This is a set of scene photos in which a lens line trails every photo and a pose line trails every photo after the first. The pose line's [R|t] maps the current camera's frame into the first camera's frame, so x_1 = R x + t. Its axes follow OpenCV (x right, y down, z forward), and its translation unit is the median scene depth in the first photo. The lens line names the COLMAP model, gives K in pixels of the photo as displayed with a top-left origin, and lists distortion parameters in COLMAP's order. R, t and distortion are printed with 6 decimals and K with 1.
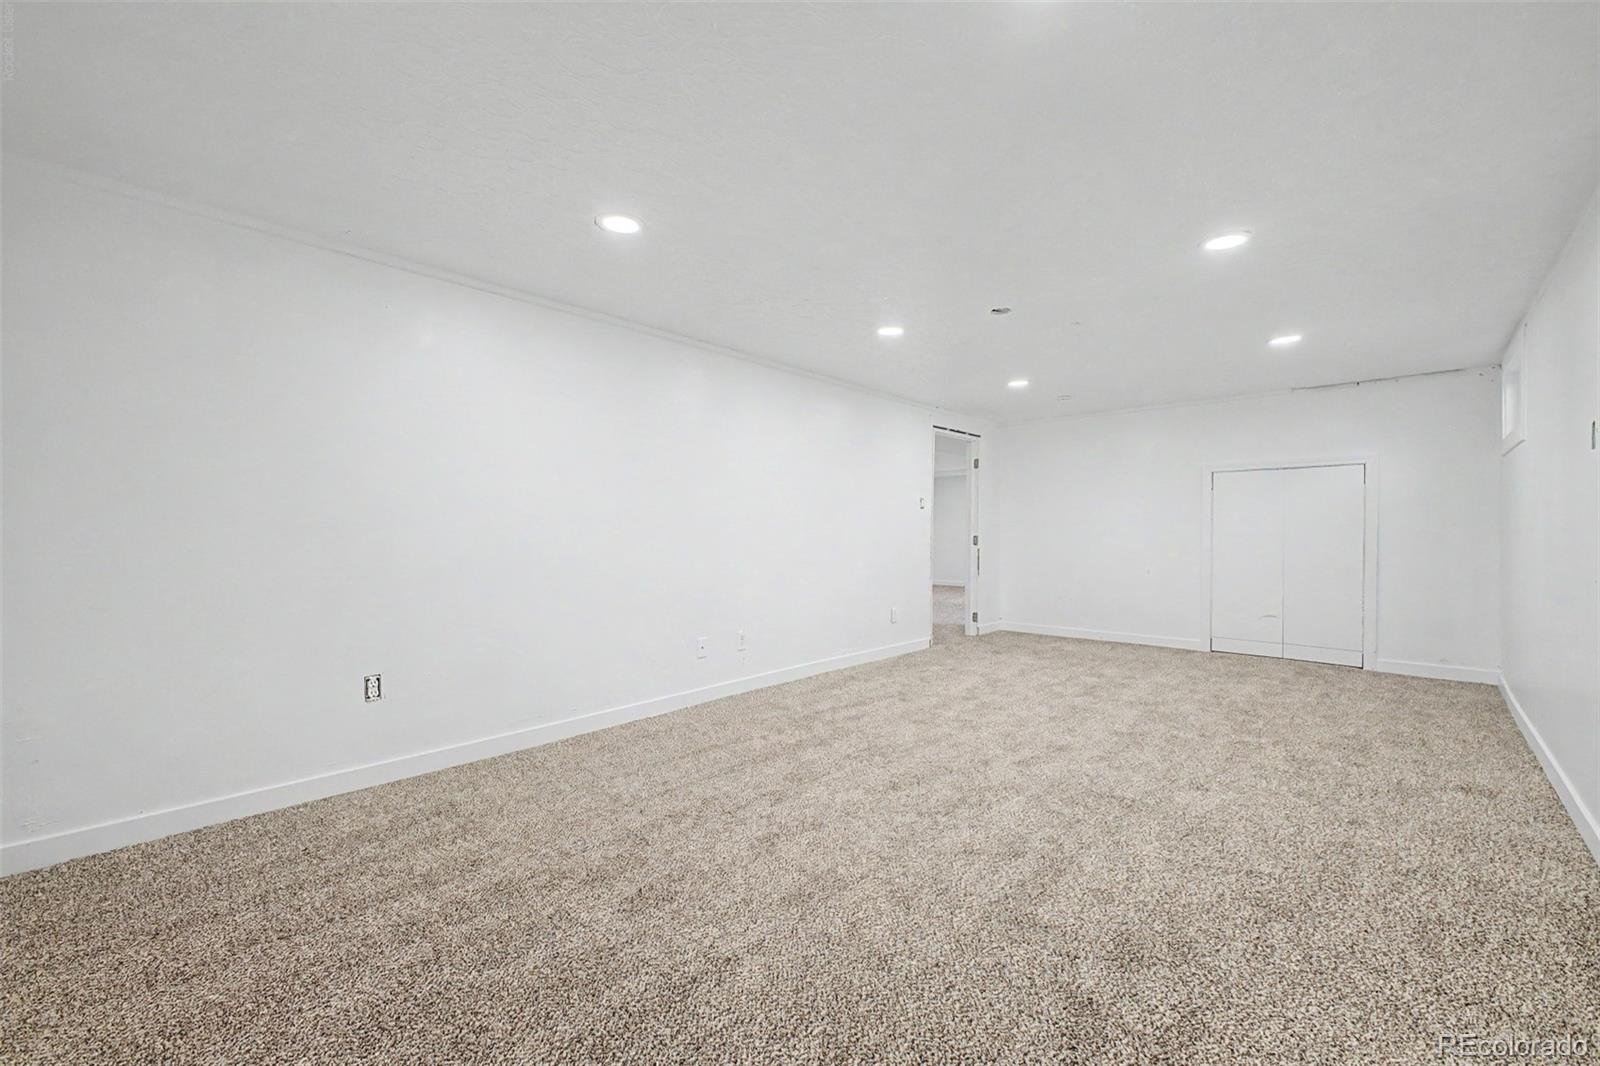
lens RADIAL K [[642.3, 0, 798.2], [0, 642.3, 534.9], [0, 0, 1]] dist [0.013753, -0.000763]
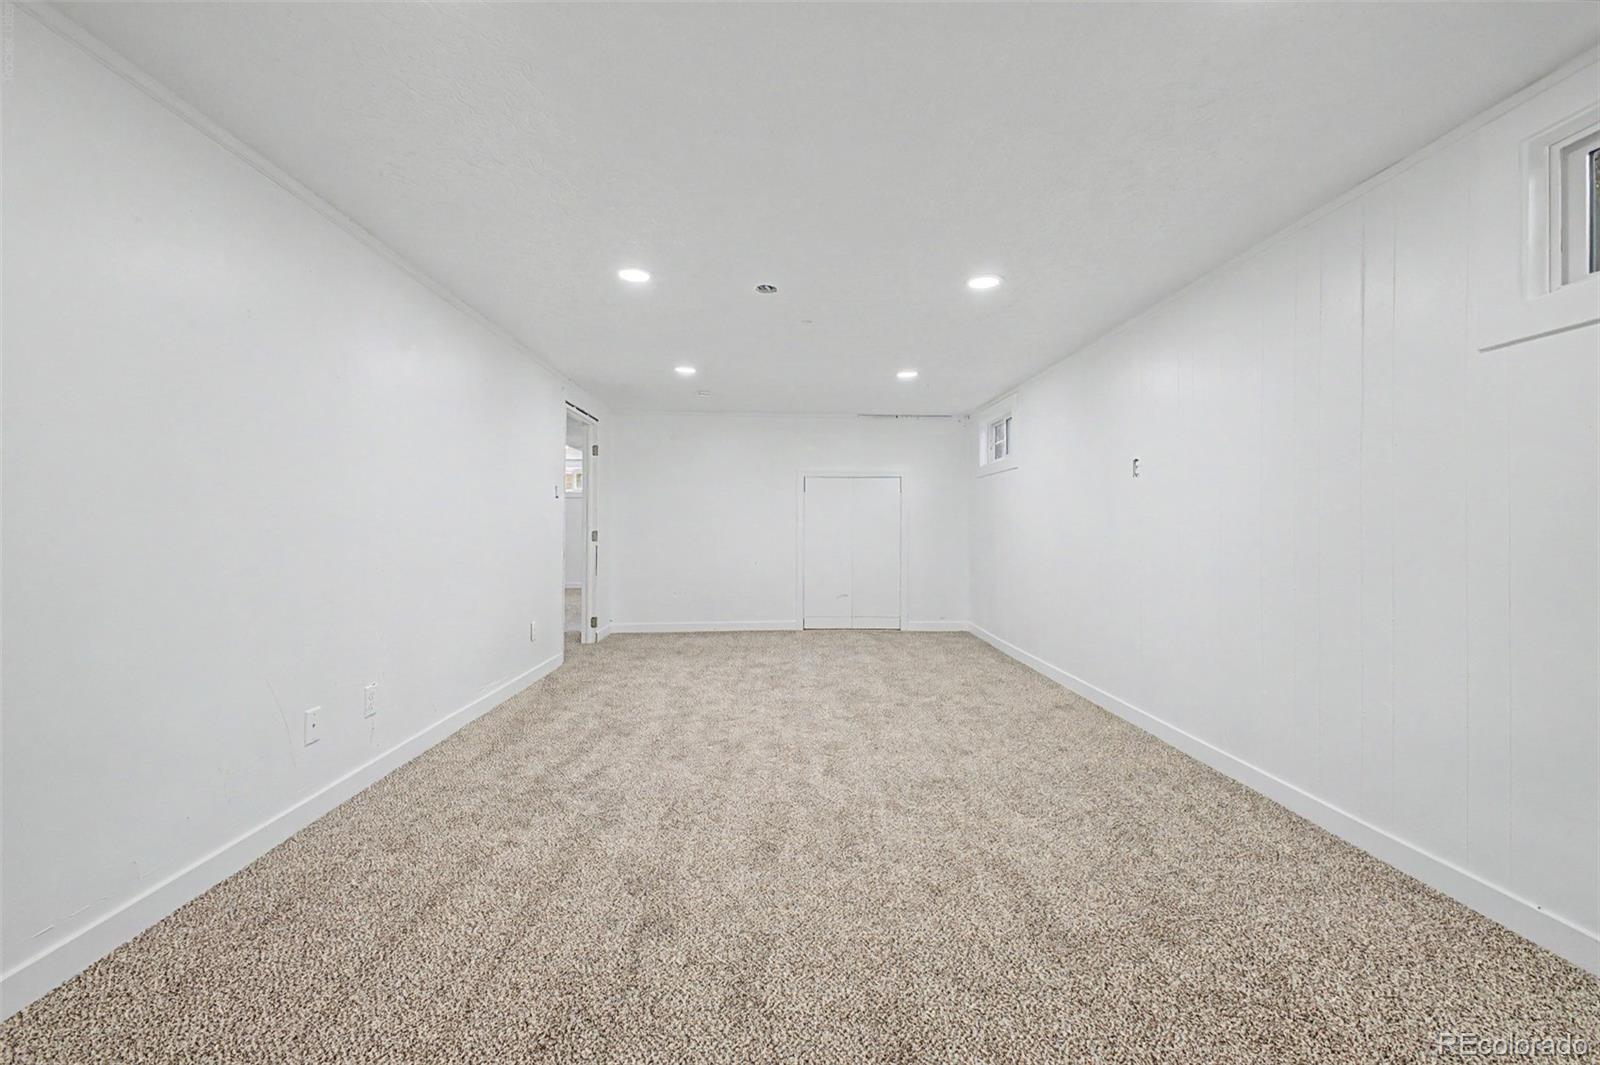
lens RADIAL K [[642.3, 0, 794.4], [0, 642.3, 525.4], [0, 0, 1]] dist [0.013753, -0.000763]
pose [[0.685345, 0.004430, 0.728205, -0.214411], [-0.003727, 0.999990, -0.002575, -0.005346], [-0.728209, -0.000949, 0.685355, 0.216433]]
